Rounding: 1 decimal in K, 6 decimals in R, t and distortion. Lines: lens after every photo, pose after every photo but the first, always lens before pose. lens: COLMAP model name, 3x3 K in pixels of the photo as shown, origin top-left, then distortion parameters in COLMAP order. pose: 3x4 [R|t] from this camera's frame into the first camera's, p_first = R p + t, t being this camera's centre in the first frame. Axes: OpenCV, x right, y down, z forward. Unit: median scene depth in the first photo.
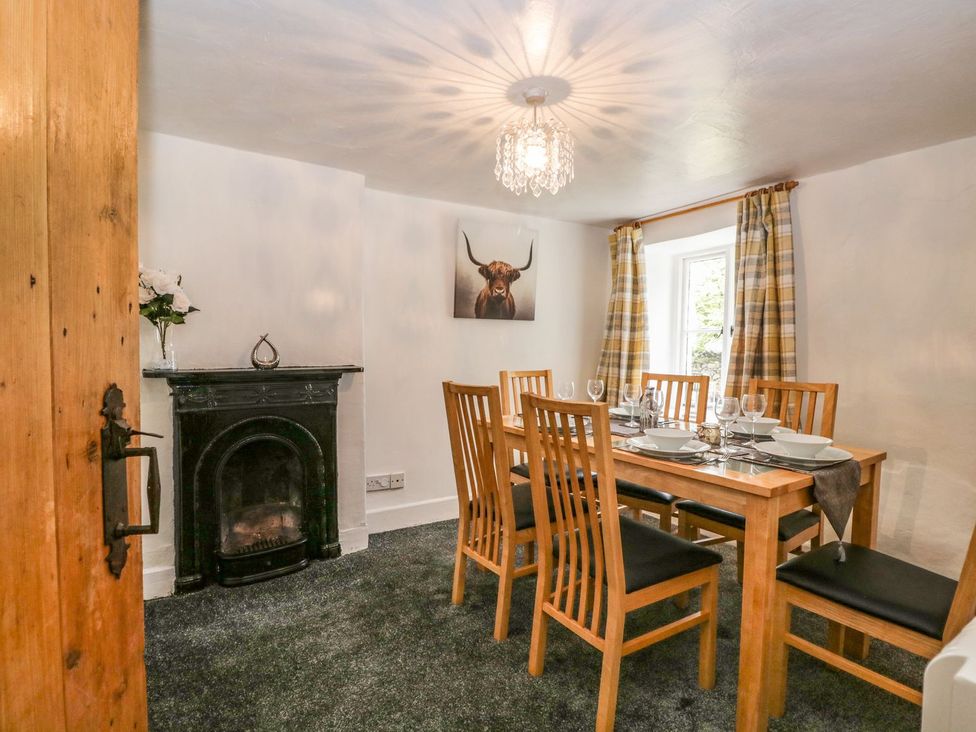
lens RADIAL K [[523.4, 0, 488.5], [0, 523.4, 362.9], [0, 0, 1]] dist [-0.003870, -0.000586]
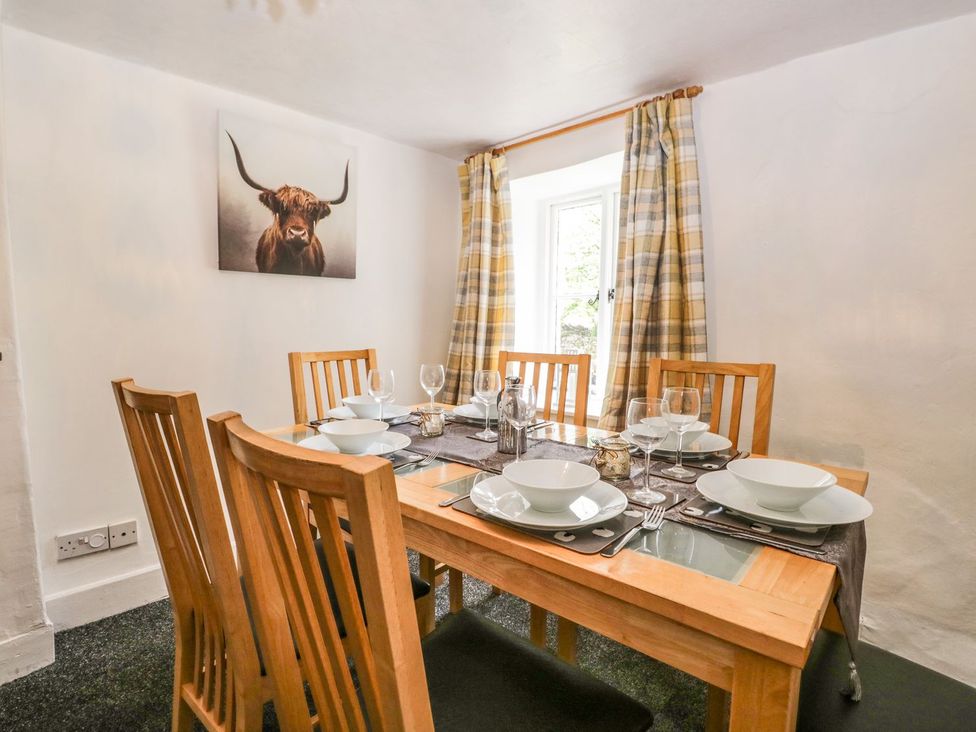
lens RADIAL K [[617.8, 0, 488.0], [0, 617.8, 366.0], [0, 0, 1]] dist [0.003955, -0.007420]
pose [[0.967558, -0.025683, 0.251339, 0.062129], [0.014634, 0.998847, 0.045733, 0.000673], [-0.252224, -0.040571, 0.966818, 0.193563]]
